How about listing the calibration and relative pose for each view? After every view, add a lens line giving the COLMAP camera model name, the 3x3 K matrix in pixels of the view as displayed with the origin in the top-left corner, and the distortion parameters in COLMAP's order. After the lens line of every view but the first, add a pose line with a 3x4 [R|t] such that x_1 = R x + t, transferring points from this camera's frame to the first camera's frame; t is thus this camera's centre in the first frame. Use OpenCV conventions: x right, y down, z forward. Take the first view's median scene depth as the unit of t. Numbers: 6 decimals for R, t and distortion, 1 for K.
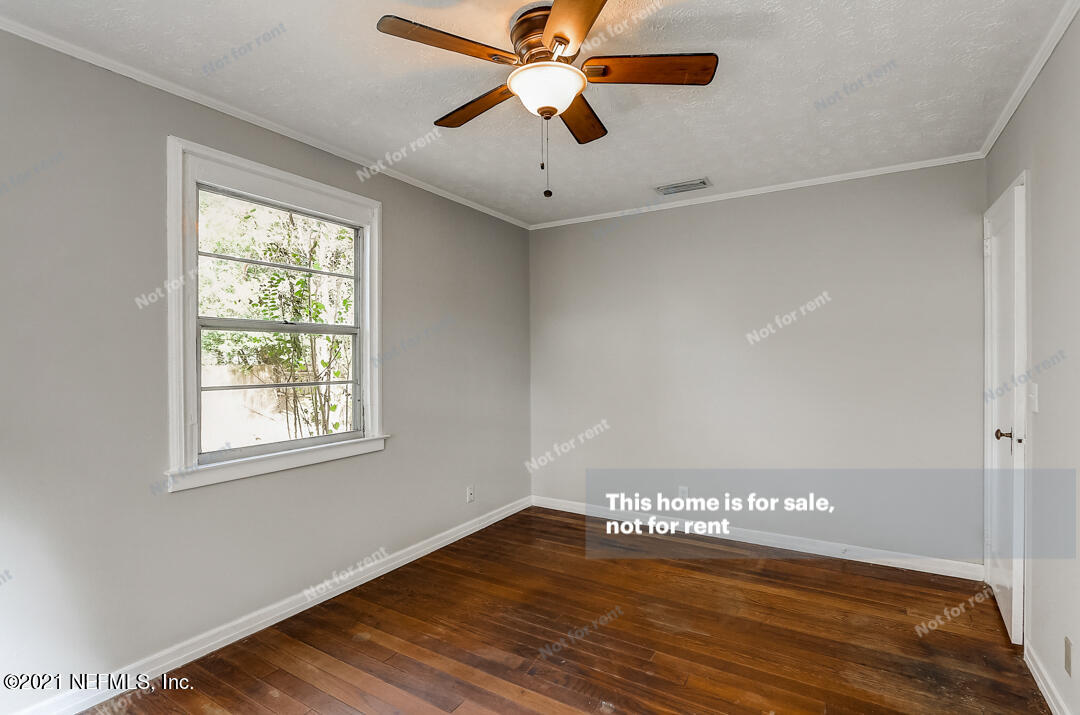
lens RADIAL K [[533.2, 0, 540.0], [0, 533.2, 357.5], [0, 0, 1]] dist [0.005387, 0.000660]
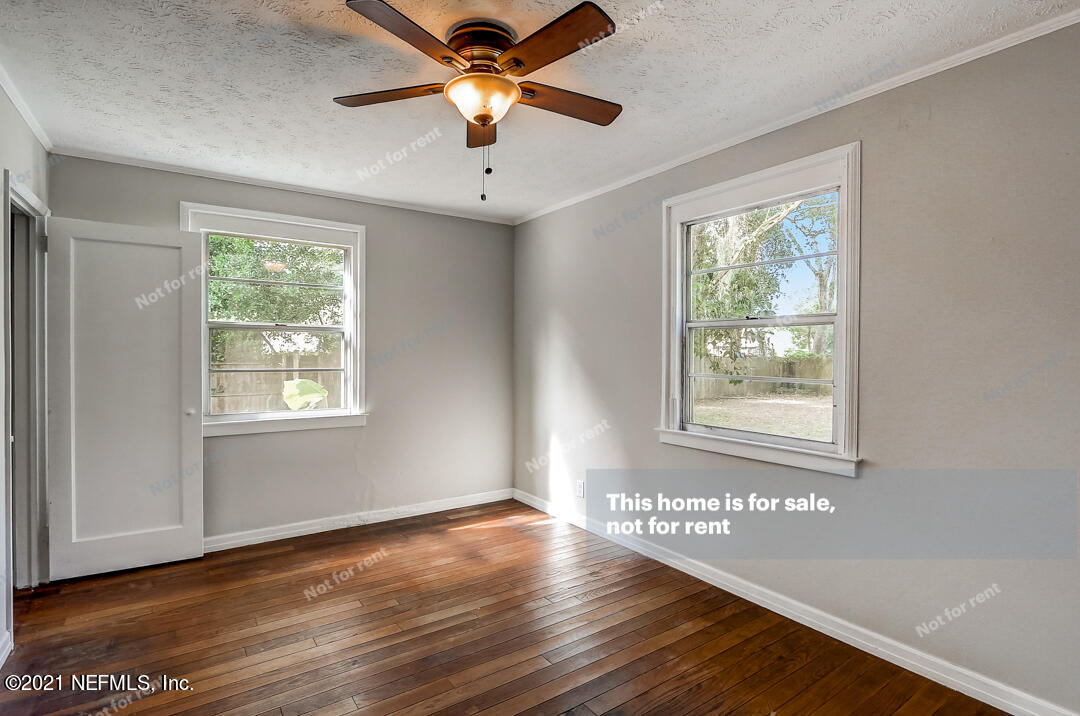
lens RADIAL K [[533.2, 0, 540.0], [0, 533.2, 358.0], [0, 0, 1]] dist [0.005387, 0.000660]
pose [[-0.413770, 0.012469, -0.910296, 0.646965], [-0.005748, 0.999850, 0.016308, 0.003292], [0.910363, 0.011980, -0.413637, 1.082419]]
